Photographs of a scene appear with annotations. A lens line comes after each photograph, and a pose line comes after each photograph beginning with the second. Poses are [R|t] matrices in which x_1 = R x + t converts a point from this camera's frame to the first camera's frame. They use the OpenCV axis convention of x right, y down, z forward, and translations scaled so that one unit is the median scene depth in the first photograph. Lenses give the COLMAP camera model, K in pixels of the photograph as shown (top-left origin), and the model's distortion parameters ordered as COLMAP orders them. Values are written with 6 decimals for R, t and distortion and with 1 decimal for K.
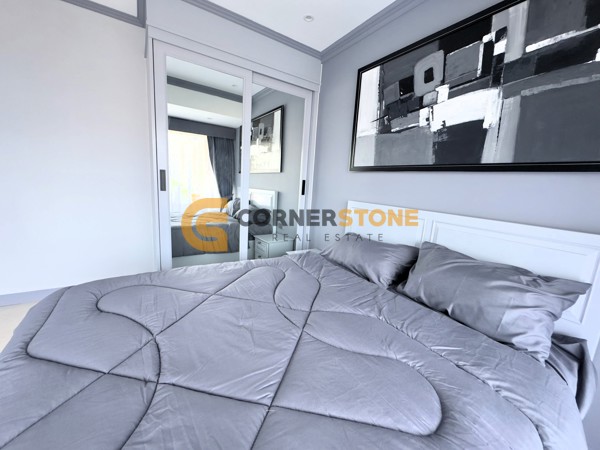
lens RADIAL K [[240.6, 0, 297.8], [0, 240.6, 224.8], [0, 0, 1]] dist [-0.009897, 0.003388]
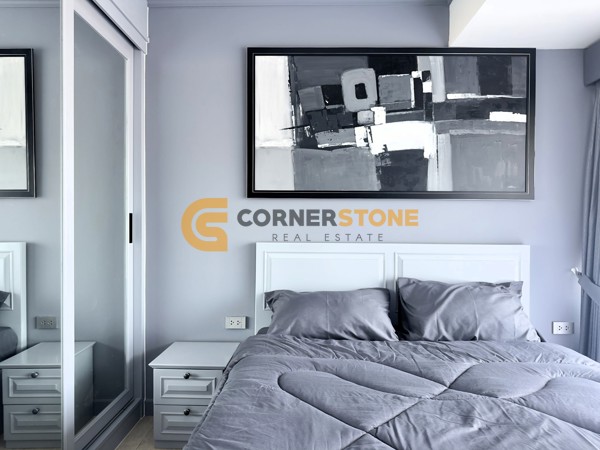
lens RADIAL K [[430.0, 0, 295.4], [0, 430.0, 228.1], [0, 0, 1]] dist [0.047318, -0.046484]
pose [[0.556356, -0.078336, 0.827243, -0.964052], [0.174375, 0.984385, -0.024058, -0.137288], [-0.812442, 0.157635, 0.561328, 0.396068]]
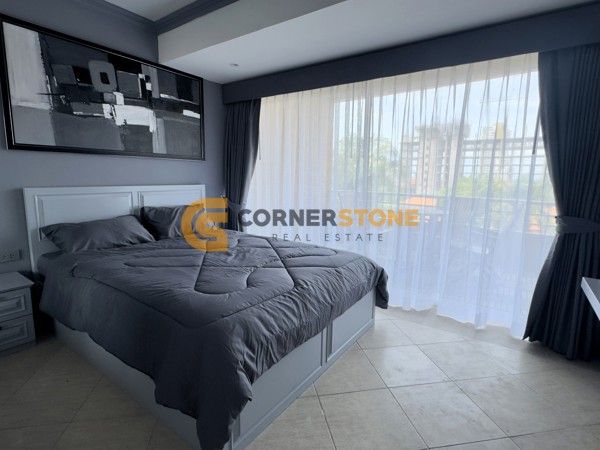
lens RADIAL K [[317.0, 0, 296.9], [0, 317.0, 224.7], [0, 0, 1]] dist [0.001981, -0.000178]
pose [[-0.375931, -0.211353, 0.902223, -1.525304], [0.122323, 0.953803, 0.274404, -0.233303], [-0.918539, 0.213519, -0.332710, 0.816862]]
